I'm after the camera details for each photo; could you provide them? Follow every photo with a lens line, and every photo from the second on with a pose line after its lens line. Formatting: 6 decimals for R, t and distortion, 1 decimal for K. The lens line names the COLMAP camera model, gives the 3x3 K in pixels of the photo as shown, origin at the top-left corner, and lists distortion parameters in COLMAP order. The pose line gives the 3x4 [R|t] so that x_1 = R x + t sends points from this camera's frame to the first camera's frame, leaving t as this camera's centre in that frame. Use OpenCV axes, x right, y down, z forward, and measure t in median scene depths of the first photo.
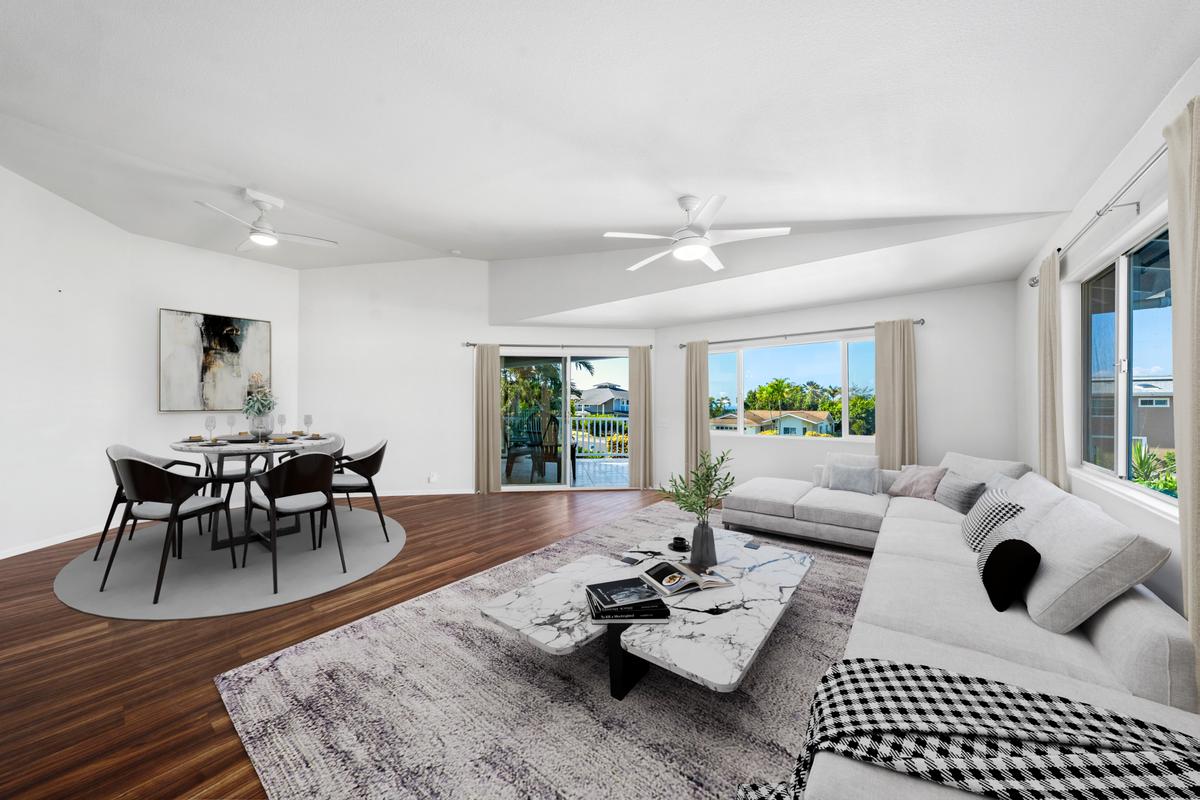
lens RADIAL K [[410.9, 0, 600.0], [0, 410.9, 400.0], [0, 0, 1]] dist [0.001085, 0.000209]
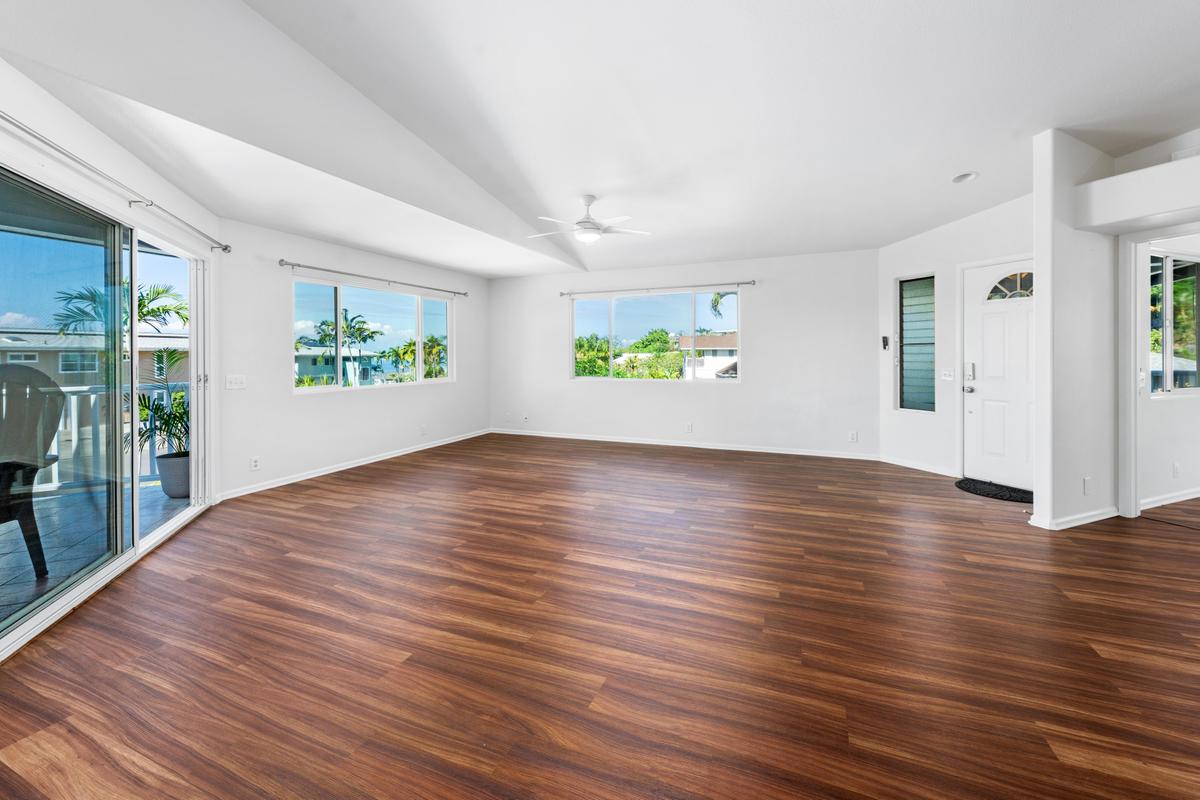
lens RADIAL K [[474.1, 0, 600.8], [0, 474.1, 355.7], [0, 0, 1]] dist [-0.000253, -0.000343]
pose [[-0.253382, 0.002116, 0.967364, -0.903567], [-0.004412, 0.999985, -0.003343, 0.025430], [-0.967356, -0.005115, -0.253369, 0.943866]]
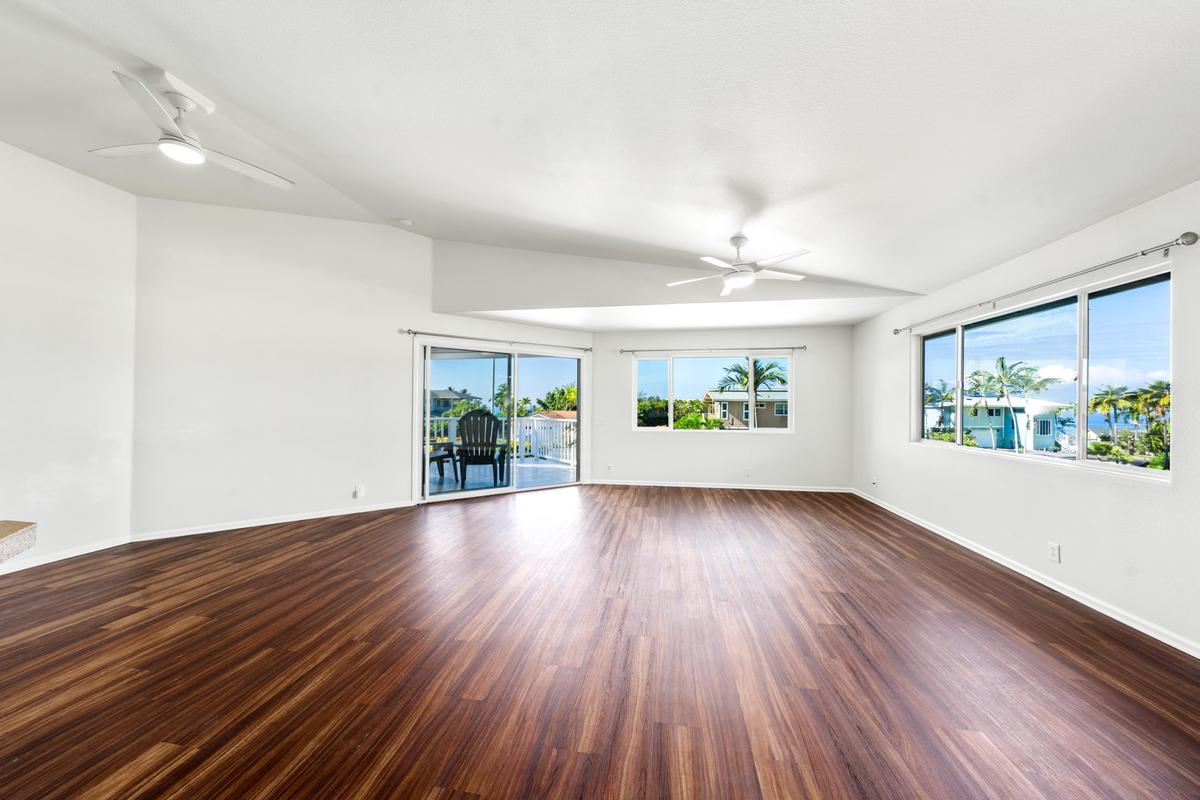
lens RADIAL K [[410.9, 0, 600.0], [0, 410.9, 400.0], [0, 0, 1]] dist [0.001085, 0.000209]
pose [[0.876023, 0.013233, 0.482087, -0.518006], [-0.014259, 0.999897, -0.001536, 0.003721], [-0.482058, -0.005528, 0.876122, 0.077447]]
